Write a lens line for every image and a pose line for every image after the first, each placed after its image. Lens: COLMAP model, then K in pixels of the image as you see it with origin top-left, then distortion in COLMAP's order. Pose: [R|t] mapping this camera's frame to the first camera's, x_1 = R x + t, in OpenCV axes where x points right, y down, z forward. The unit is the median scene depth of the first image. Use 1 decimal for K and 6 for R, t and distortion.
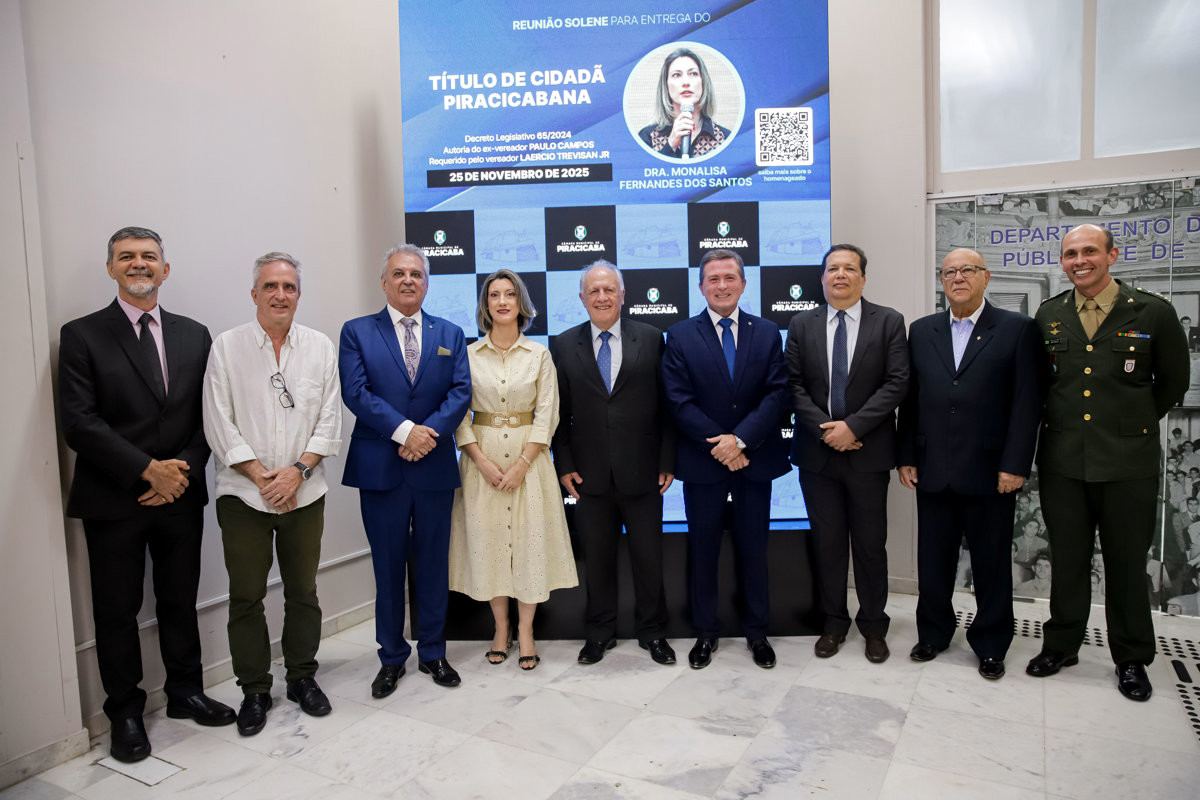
lens RADIAL K [[810.2, 0, 598.9], [0, 810.2, 403.1], [0, 0, 1]] dist [-0.104970, 0.078280]
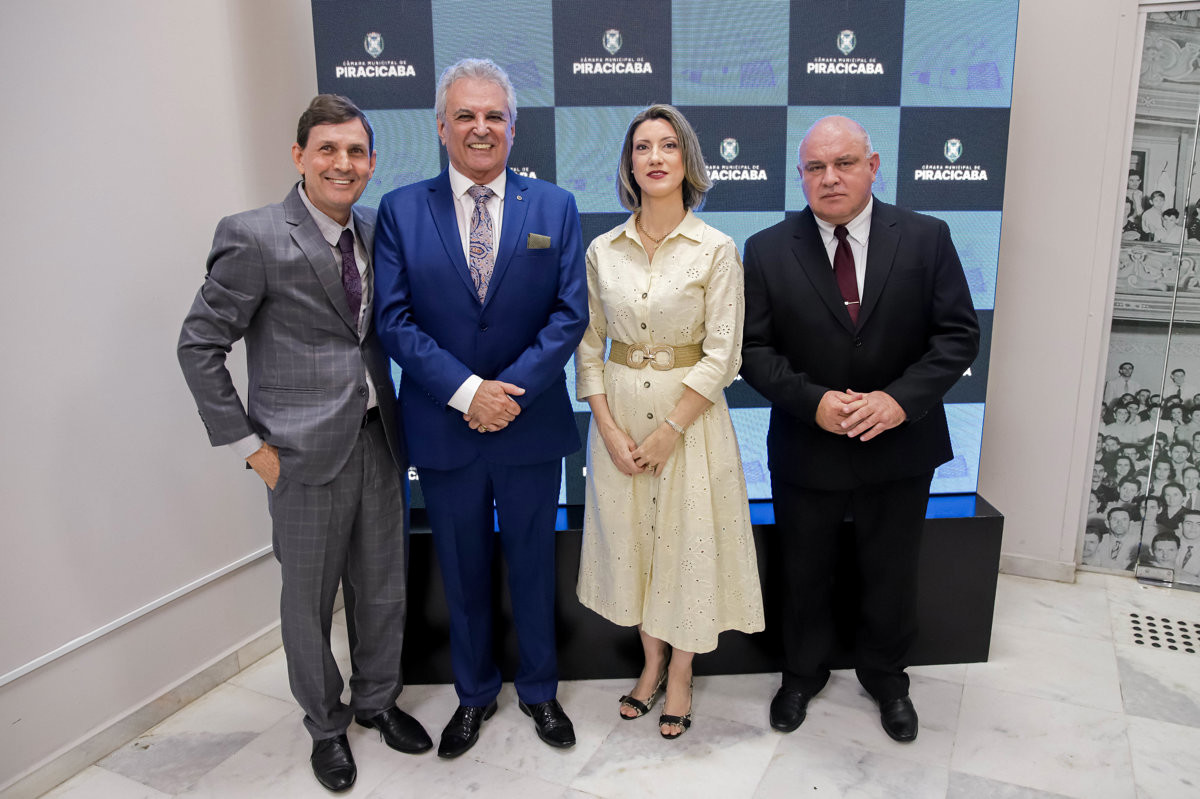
lens RADIAL K [[879.3, 0, 628.3], [0, 879.3, 403.2], [0, 0, 1]] dist [-0.091587, 0.062385]
pose [[0.996875, -0.006253, 0.078741, -0.063923], [-0.007445, 0.984987, 0.172470, -0.058319], [-0.078638, -0.172517, 0.981863, 0.322532]]
